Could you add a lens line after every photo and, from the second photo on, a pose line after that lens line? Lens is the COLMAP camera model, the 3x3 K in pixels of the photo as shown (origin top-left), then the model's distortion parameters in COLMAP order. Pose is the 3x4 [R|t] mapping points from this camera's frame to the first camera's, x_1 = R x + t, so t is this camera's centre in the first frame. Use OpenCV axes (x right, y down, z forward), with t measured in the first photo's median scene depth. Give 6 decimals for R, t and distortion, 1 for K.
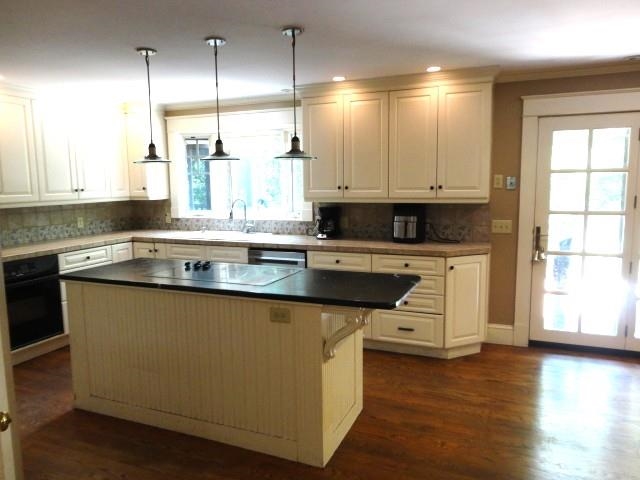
lens RADIAL K [[472.8, 0, 315.7], [0, 472.8, 240.1], [0, 0, 1]] dist [-0.007297, 0.013986]
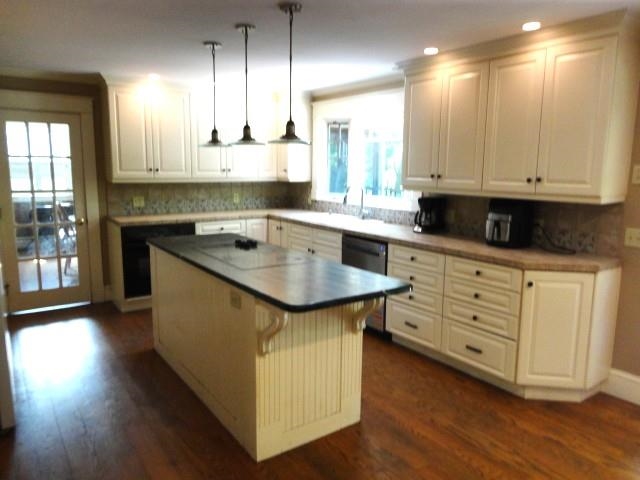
lens RADIAL K [[472.8, 0, 317.3], [0, 472.8, 239.5], [0, 0, 1]] dist [-0.007297, 0.013986]
pose [[0.848802, 0.104998, -0.518181, 0.348319], [-0.087480, 0.994464, 0.058210, -0.026544], [0.521424, -0.004078, 0.853288, 0.139572]]
